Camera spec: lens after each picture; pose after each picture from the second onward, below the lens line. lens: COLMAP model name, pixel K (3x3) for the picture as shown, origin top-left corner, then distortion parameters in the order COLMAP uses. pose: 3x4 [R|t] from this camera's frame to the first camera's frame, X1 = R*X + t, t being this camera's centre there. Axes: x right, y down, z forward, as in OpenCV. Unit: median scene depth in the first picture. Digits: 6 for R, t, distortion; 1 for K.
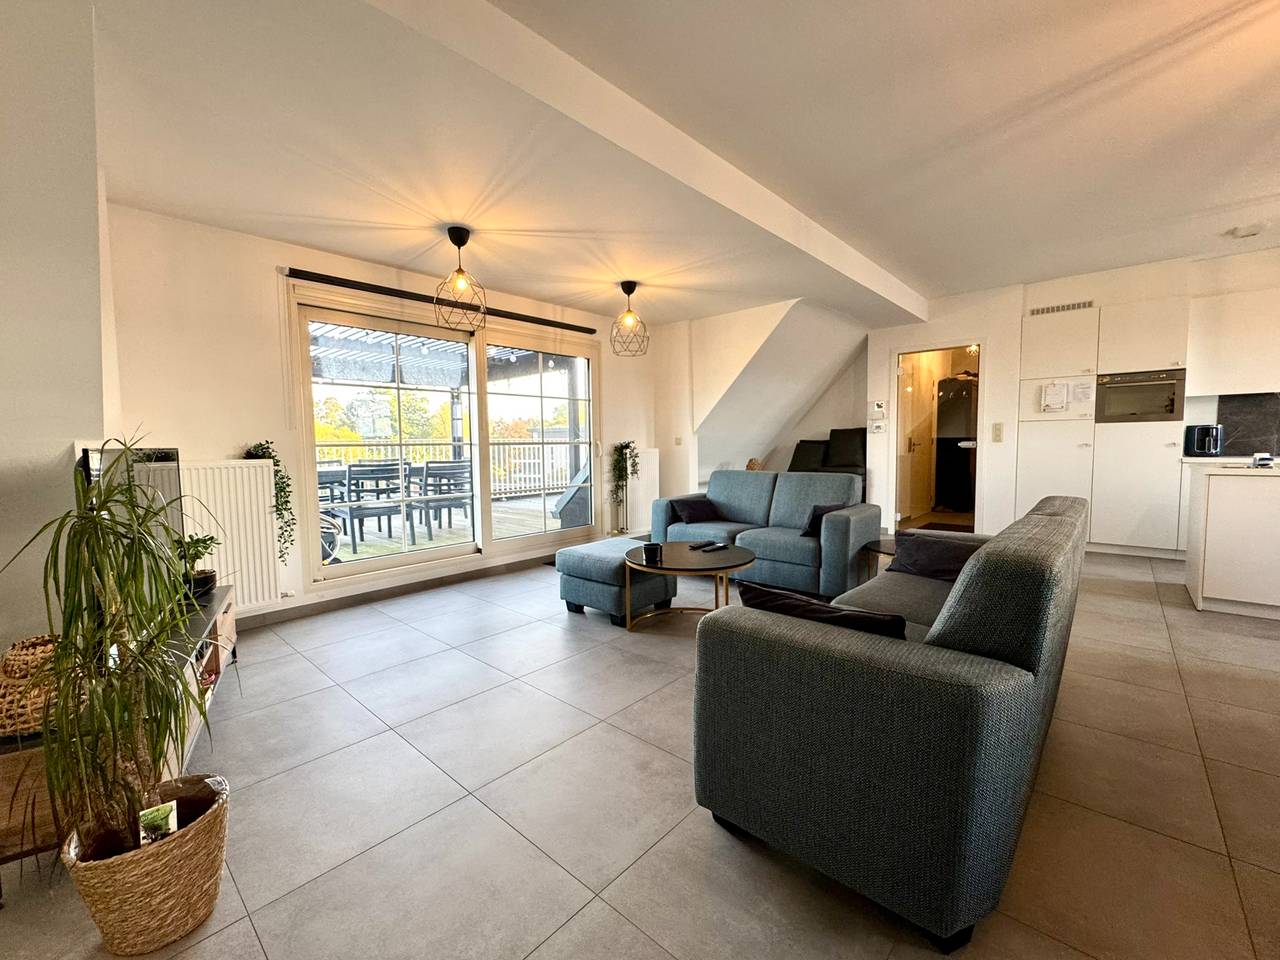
lens RADIAL K [[531.0, 0, 640.0], [0, 531.0, 480.0], [0, 0, 1]] dist [-0.004309, -0.000108]
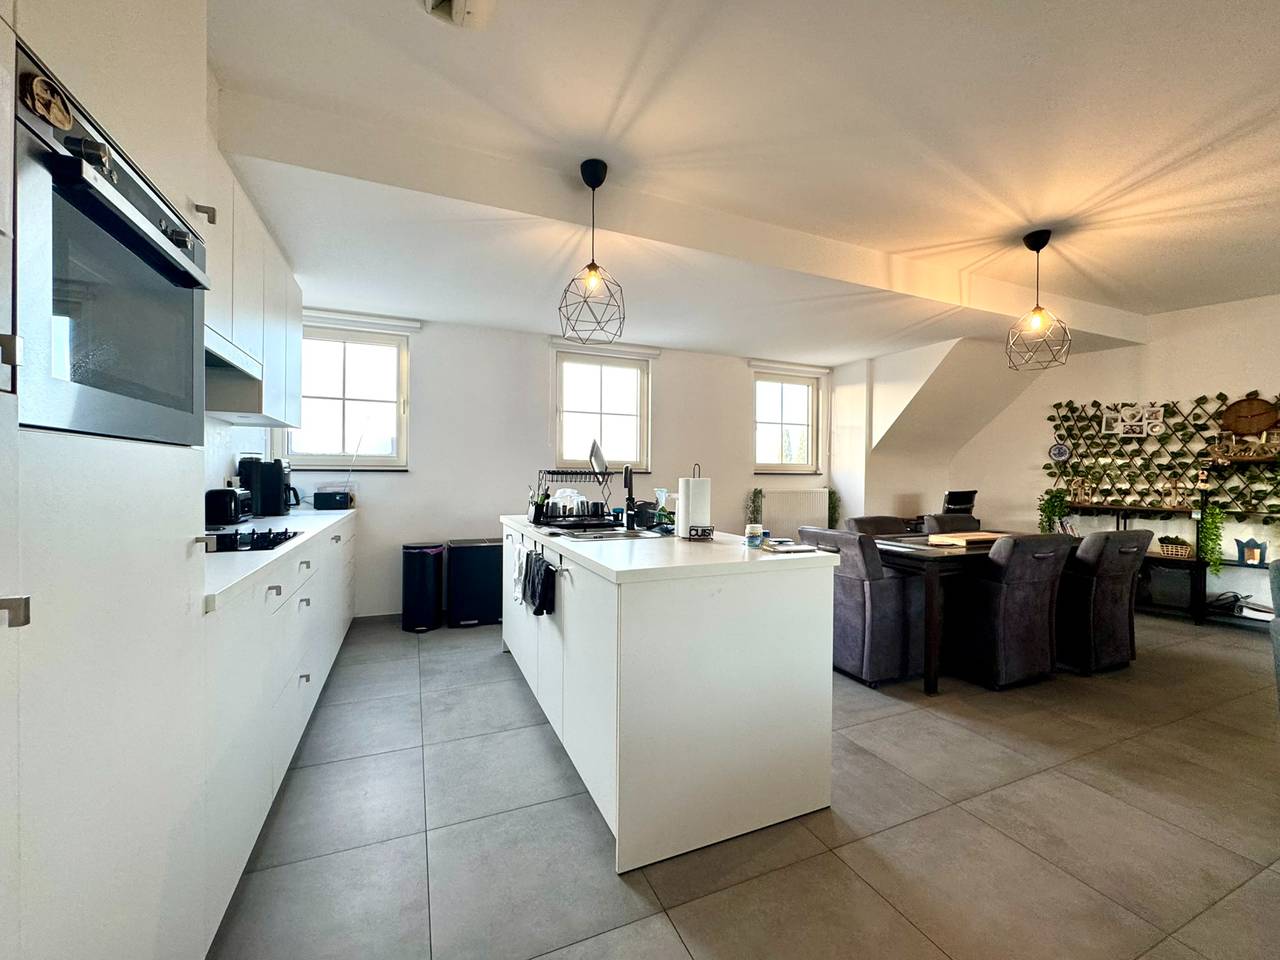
lens RADIAL K [[520.1, 0, 640.0], [0, 520.1, 480.0], [0, 0, 1]] dist [-0.002702, 0.000000]
pose [[-0.910134, 0.004689, 0.414288, 0.702598], [0.034857, 0.997257, 0.065288, -0.101278], [-0.412846, 0.073861, -0.907801, 1.089190]]
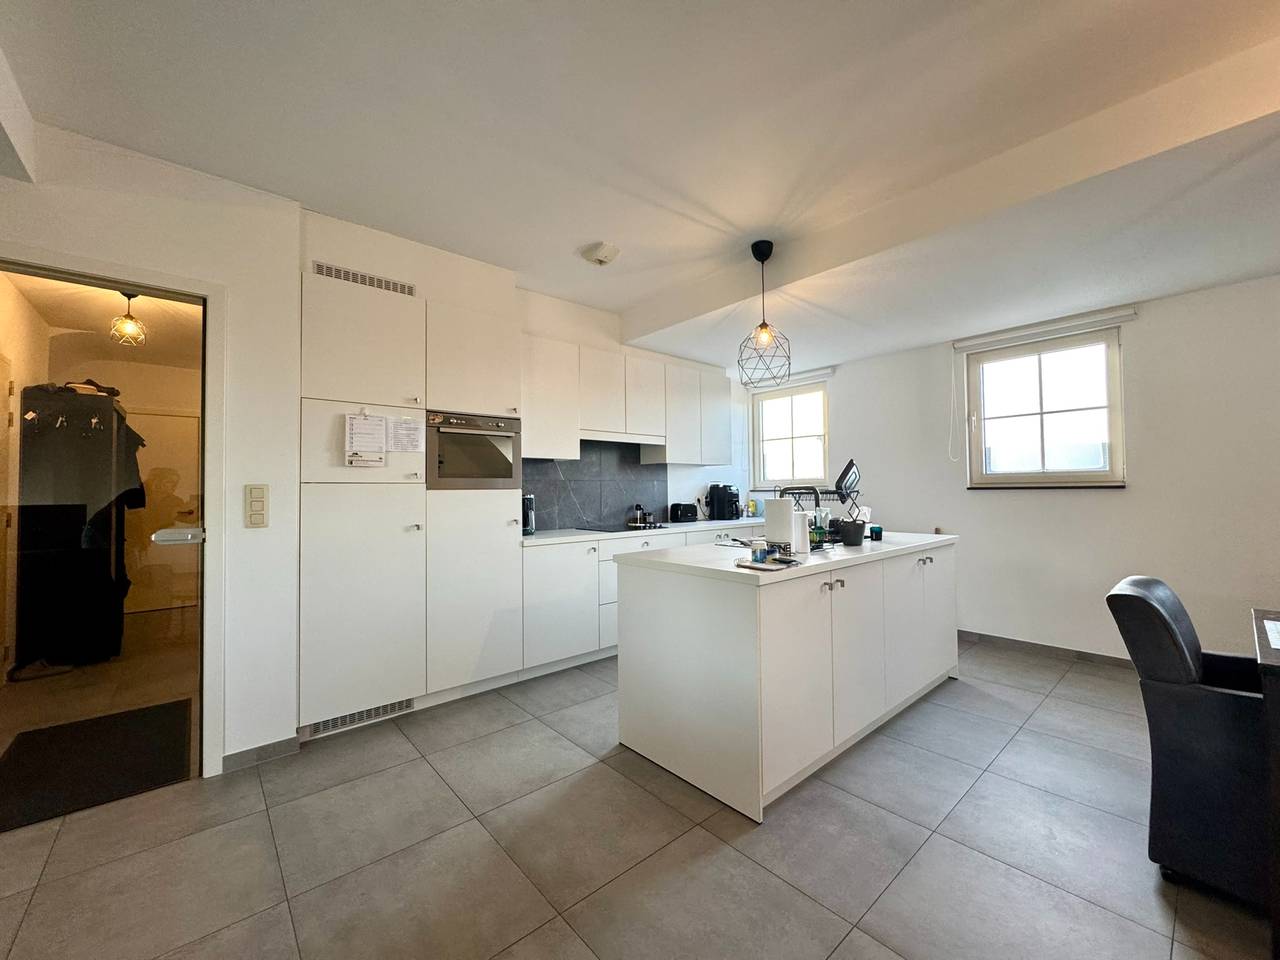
lens RADIAL K [[511.9, 0, 640.0], [0, 511.9, 480.0], [0, 0, 1]] dist [-0.002725, -0.000121]
pose [[0.126785, 0.033985, 0.991348, 0.333504], [0.077935, 0.995982, -0.044111, -0.077545], [-0.988864, 0.082853, 0.123627, 0.718805]]
